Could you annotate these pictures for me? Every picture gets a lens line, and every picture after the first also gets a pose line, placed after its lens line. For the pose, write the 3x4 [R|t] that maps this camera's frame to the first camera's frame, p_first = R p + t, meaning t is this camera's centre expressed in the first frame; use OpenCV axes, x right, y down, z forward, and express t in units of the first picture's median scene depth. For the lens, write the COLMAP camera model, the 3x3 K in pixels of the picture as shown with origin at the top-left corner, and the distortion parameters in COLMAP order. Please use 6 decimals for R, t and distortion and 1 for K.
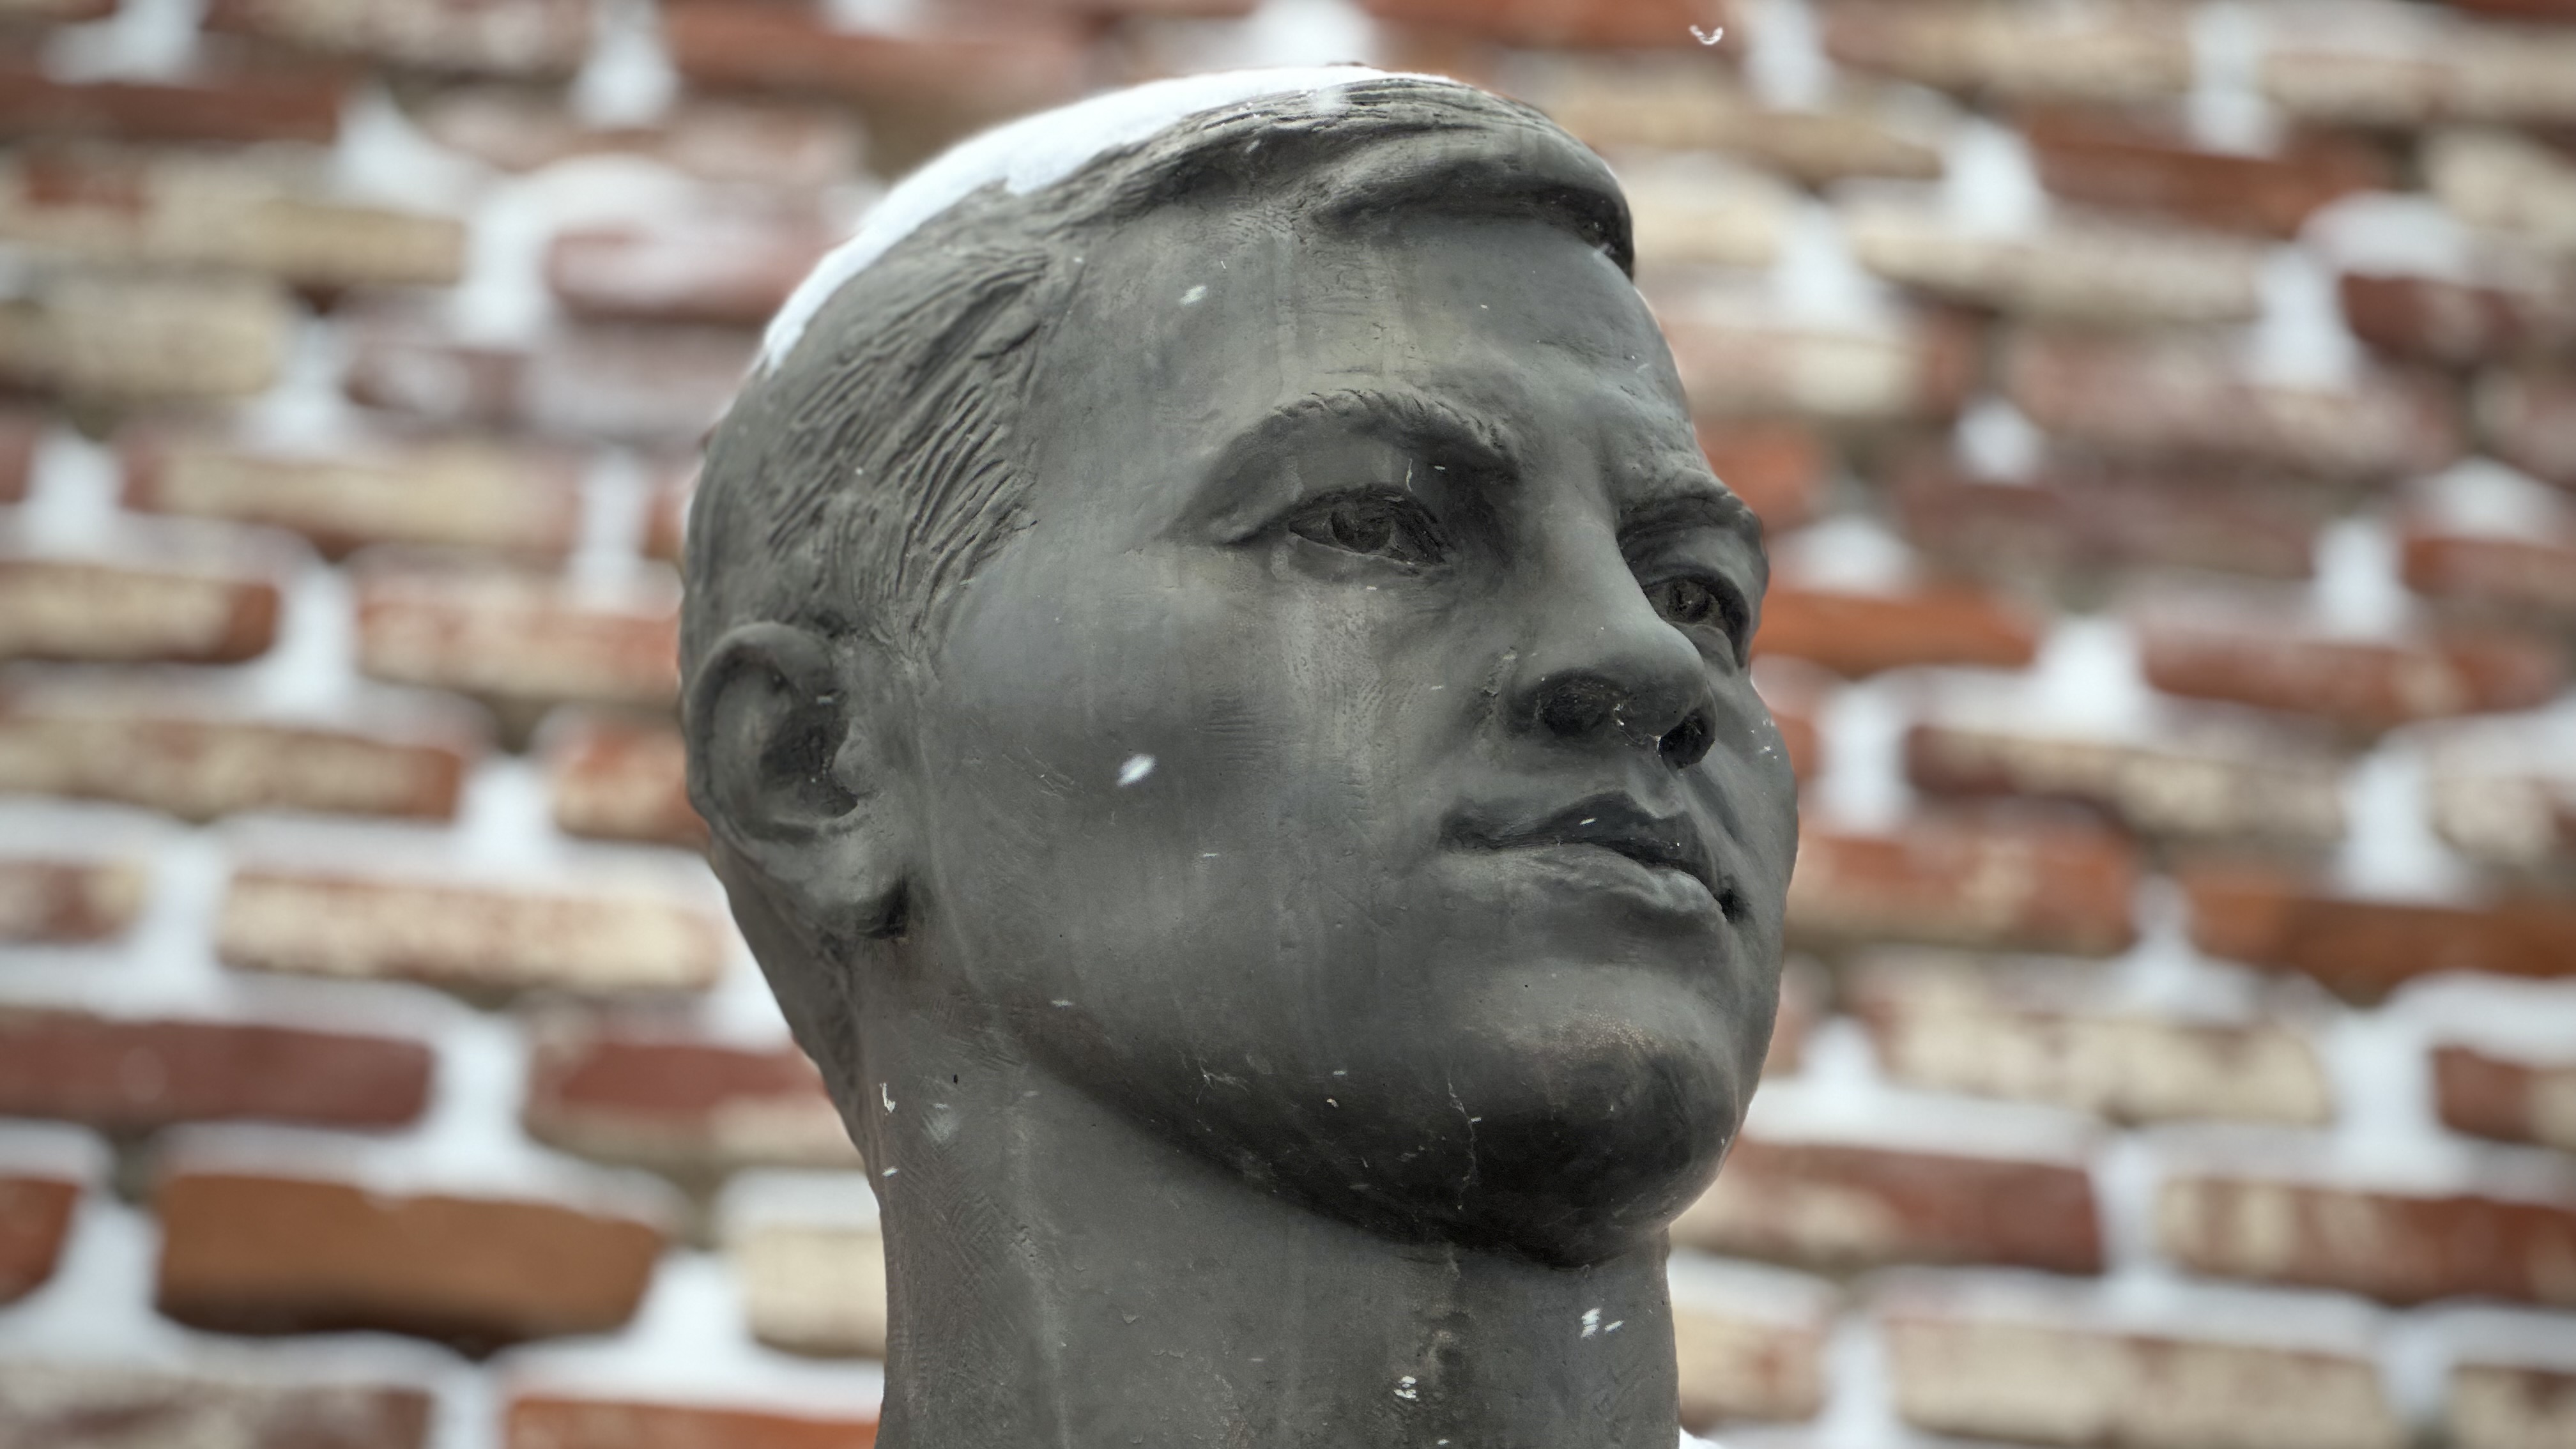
lens RADIAL K [[5607.0, 0, 1288.0], [0, 5607.0, 724.5], [0, 0, 1]] dist [-0.013060, 0.758776]
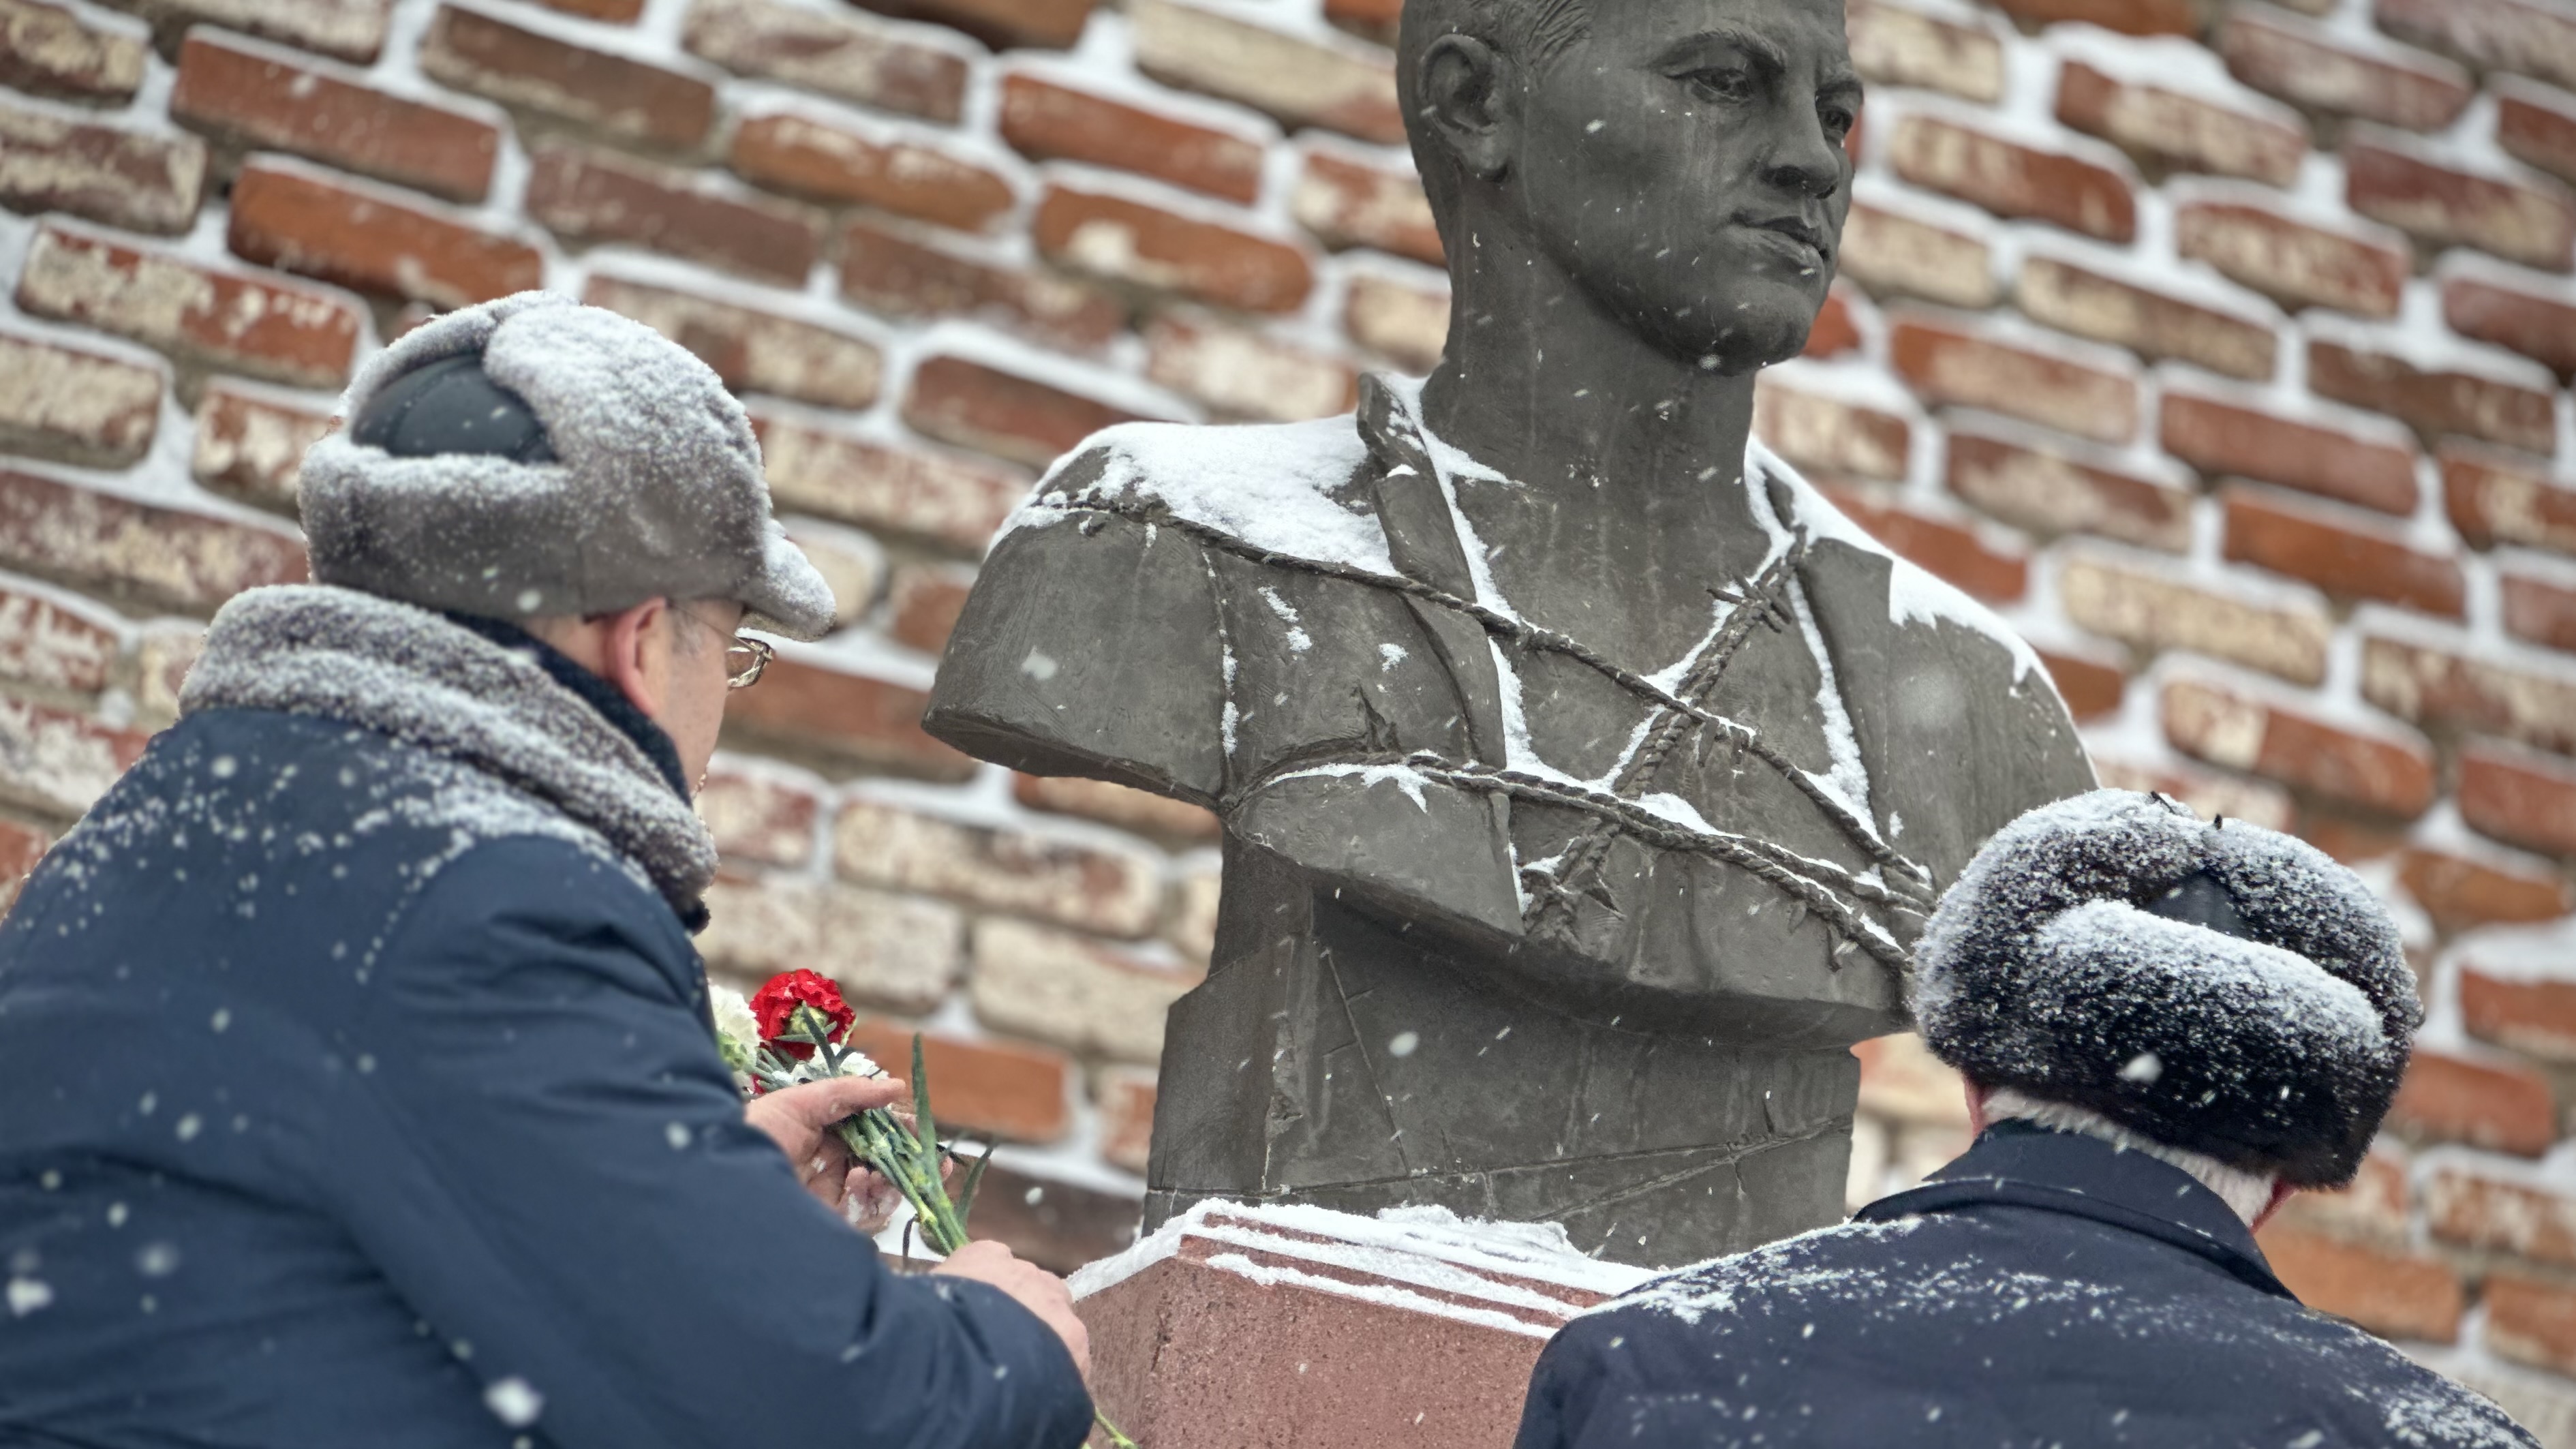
lens RADIAL K [[5607.3, 0, 1288.0], [0, 5607.3, 724.5], [0, 0, 1]] dist [-0.013060, 0.758776]
pose [[0.972510, 0.198490, 0.121762, -0.429634], [-0.227412, 0.922025, 0.313296, -0.517710], [-0.050081, -0.332373, 0.941817, -1.483465]]
